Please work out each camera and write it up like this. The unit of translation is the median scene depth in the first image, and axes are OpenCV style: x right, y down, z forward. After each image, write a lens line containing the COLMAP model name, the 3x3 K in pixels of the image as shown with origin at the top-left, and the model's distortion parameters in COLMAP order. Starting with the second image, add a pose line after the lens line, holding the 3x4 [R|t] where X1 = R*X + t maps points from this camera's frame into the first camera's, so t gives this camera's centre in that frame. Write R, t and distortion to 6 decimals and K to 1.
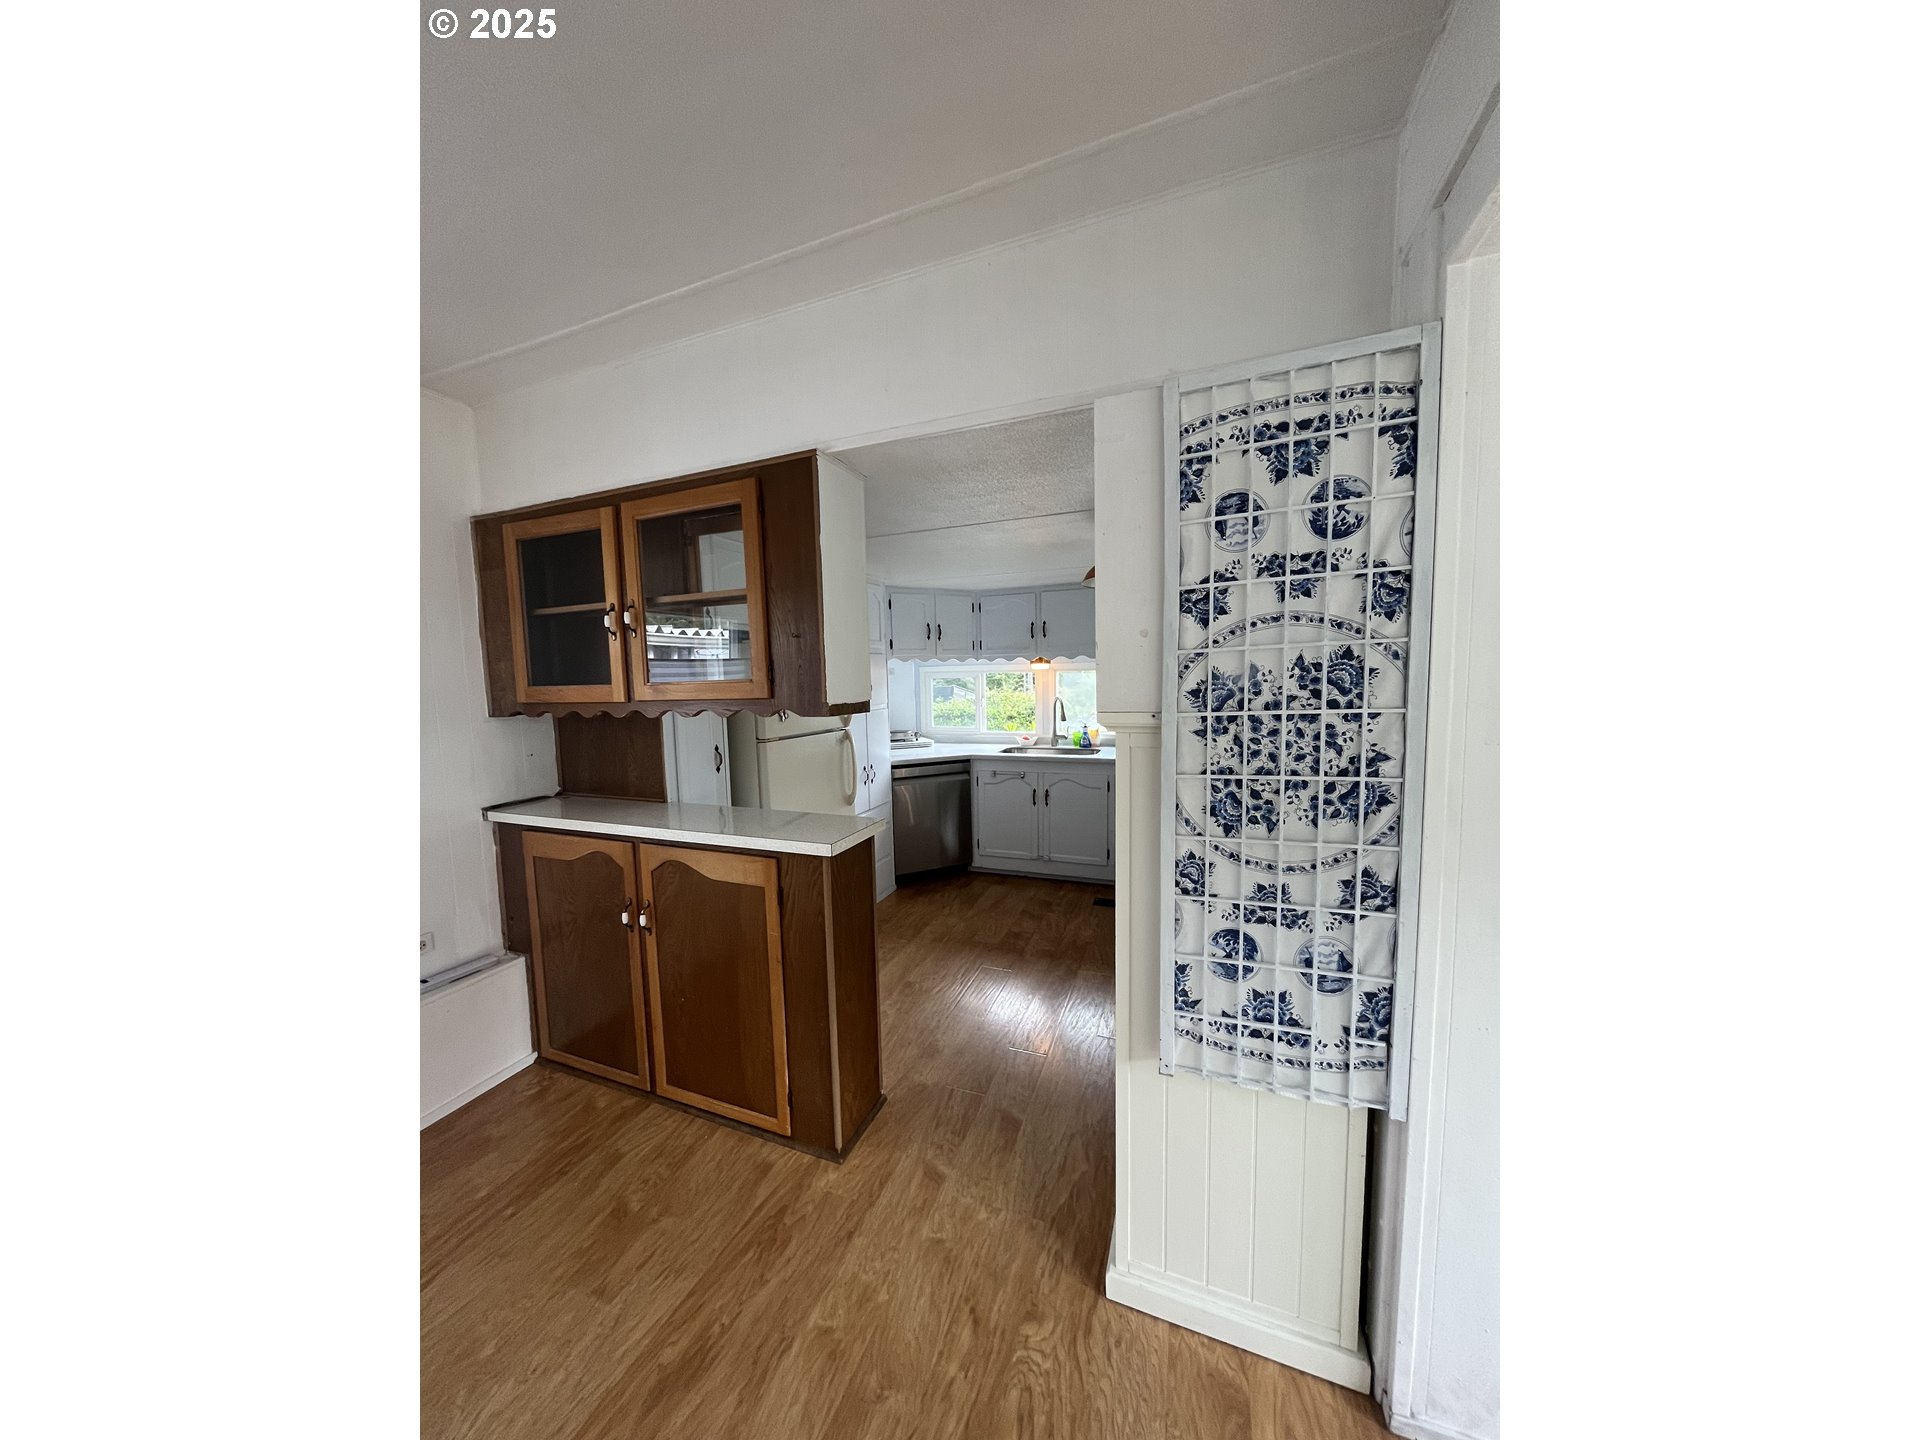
lens RADIAL K [[590.0, 0, 959.7], [0, 590.0, 723.5], [0, 0, 1]] dist [-0.002342, -0.000018]
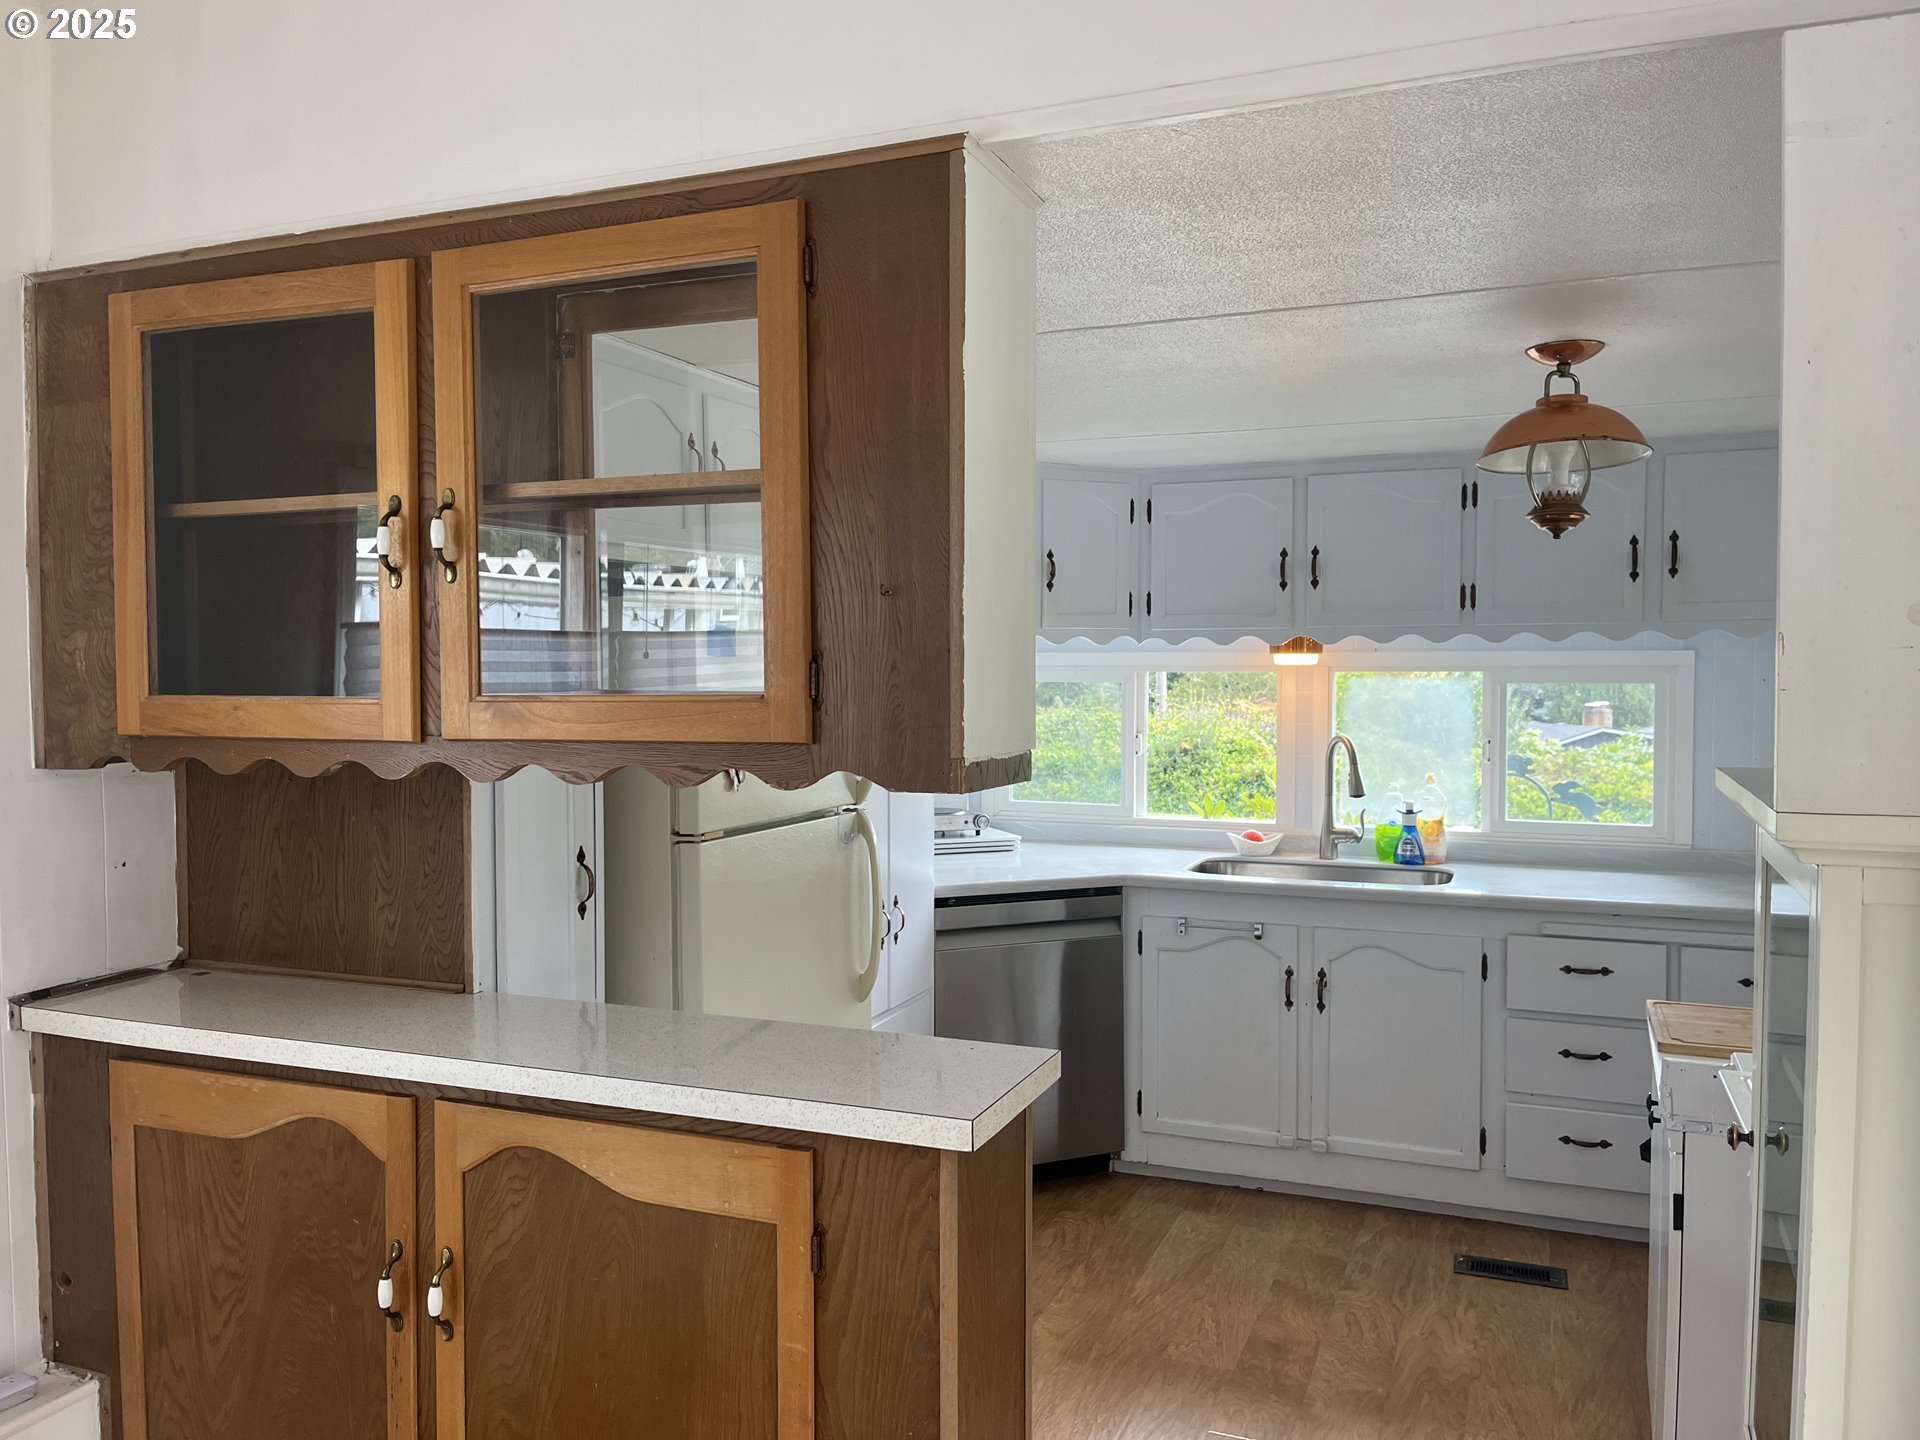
lens RADIAL K [[1452.7, 0, 950.4], [0, 1452.7, 712.4], [0, 0, 1]] dist [0.067560, -0.092821]
pose [[0.999668, 0.020971, -0.014977, -0.187308], [-0.021674, 0.998591, -0.048430, -0.015934], [0.013941, 0.048738, 0.998714, 0.012203]]
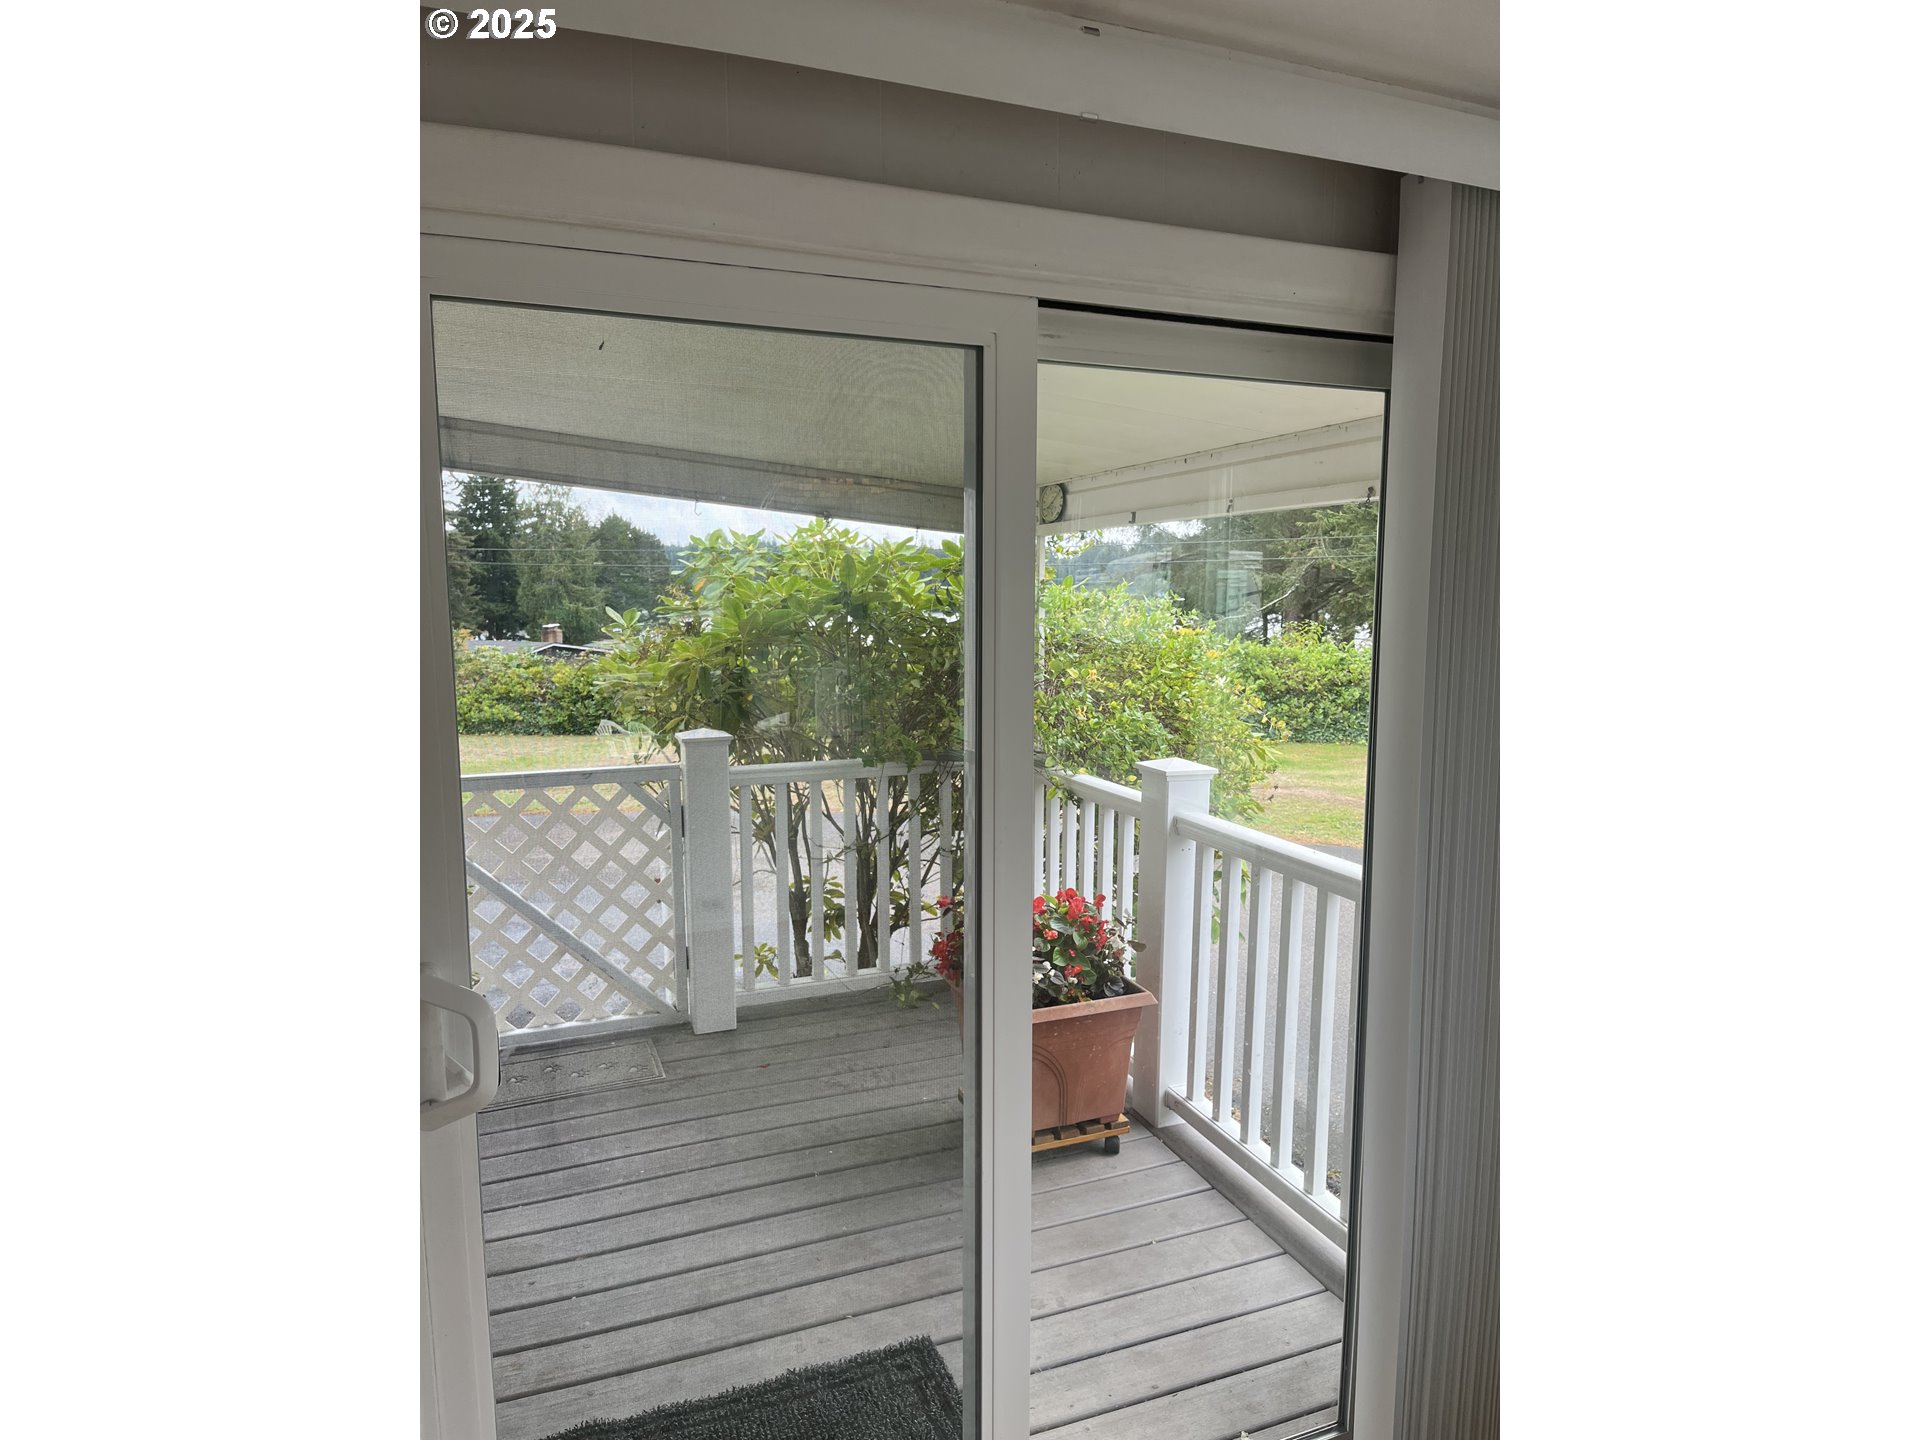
lens RADIAL K [[1091.6, 0, 971.6], [0, 1091.6, 722.6], [0, 0, 1]] dist [0.033310, -0.011397]
pose [[0.733285, -0.056634, 0.677559, 0.463387], [0.039996, 0.998392, 0.040166, 0.004176], [-0.678744, -0.002353, 0.734371, -0.212486]]
